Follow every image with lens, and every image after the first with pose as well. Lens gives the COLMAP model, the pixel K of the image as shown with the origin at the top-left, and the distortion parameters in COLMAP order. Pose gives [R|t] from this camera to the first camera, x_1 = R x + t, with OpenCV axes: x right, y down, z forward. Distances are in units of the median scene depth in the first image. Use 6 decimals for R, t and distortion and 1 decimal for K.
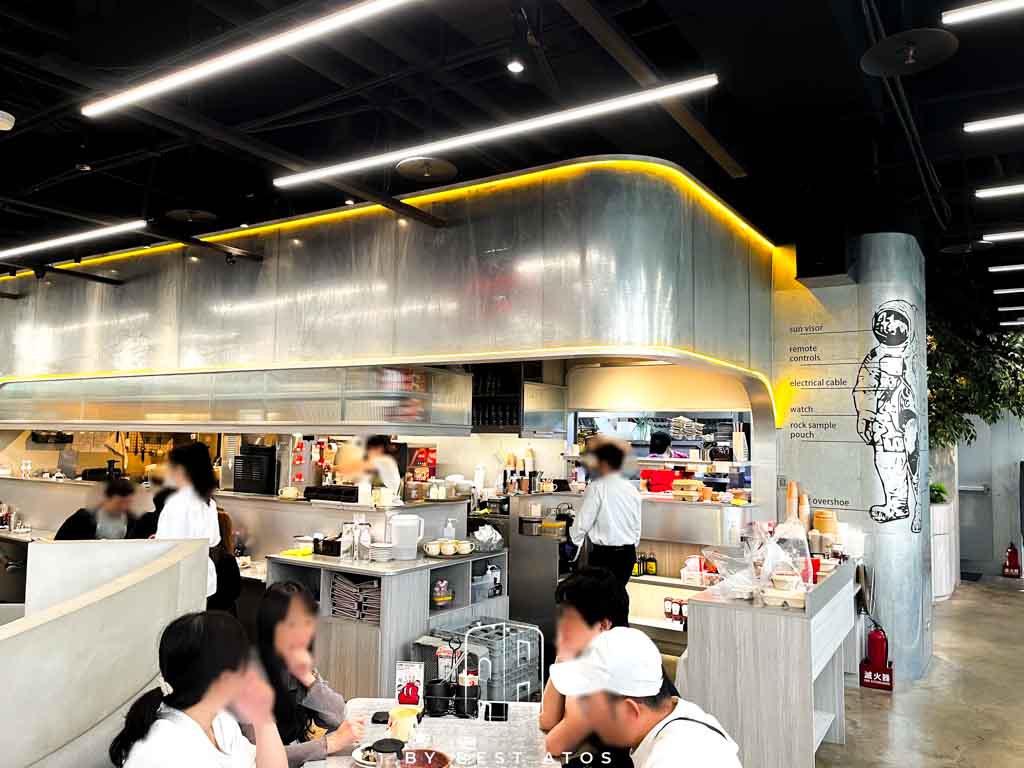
lens RADIAL K [[767.8, 0, 505.6], [0, 767.8, 385.2], [0, 0, 1]] dist [0.047773, -0.014669]
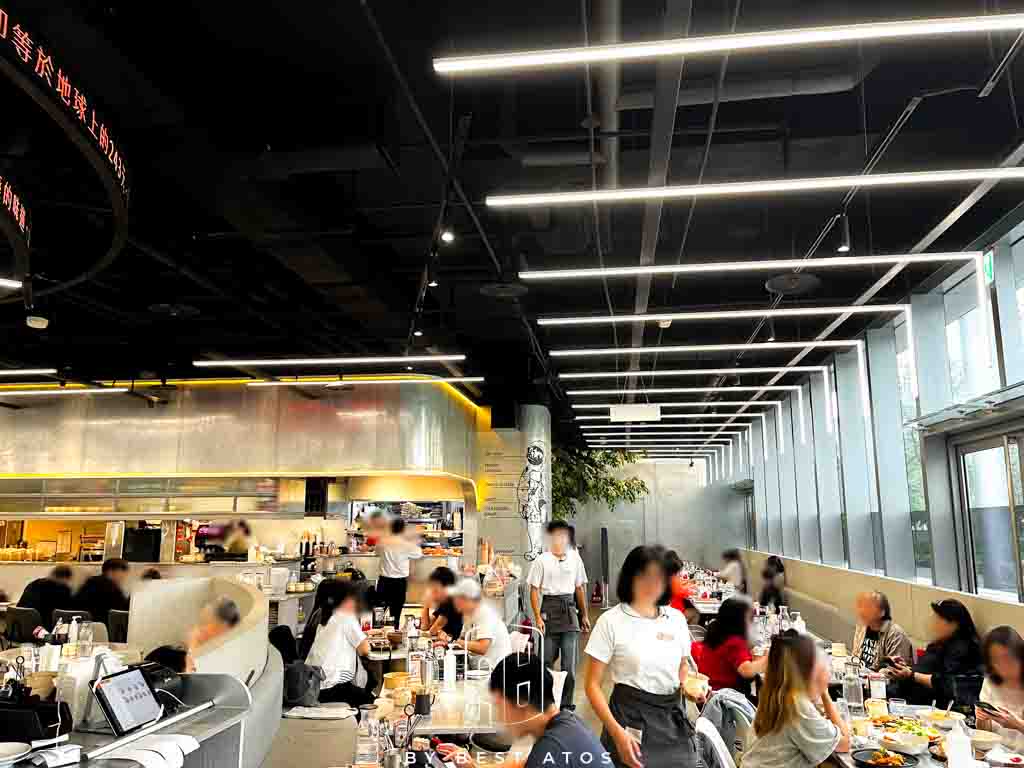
lens RADIAL K [[767.8, 0, 512.8], [0, 767.8, 383.9], [0, 0, 1]] dist [0.047773, -0.014669]
pose [[0.901338, 0.057688, 0.429257, -0.344818], [-0.014811, 0.994616, -0.102567, -0.052413], [-0.432863, 0.086090, 0.897339, -0.630117]]
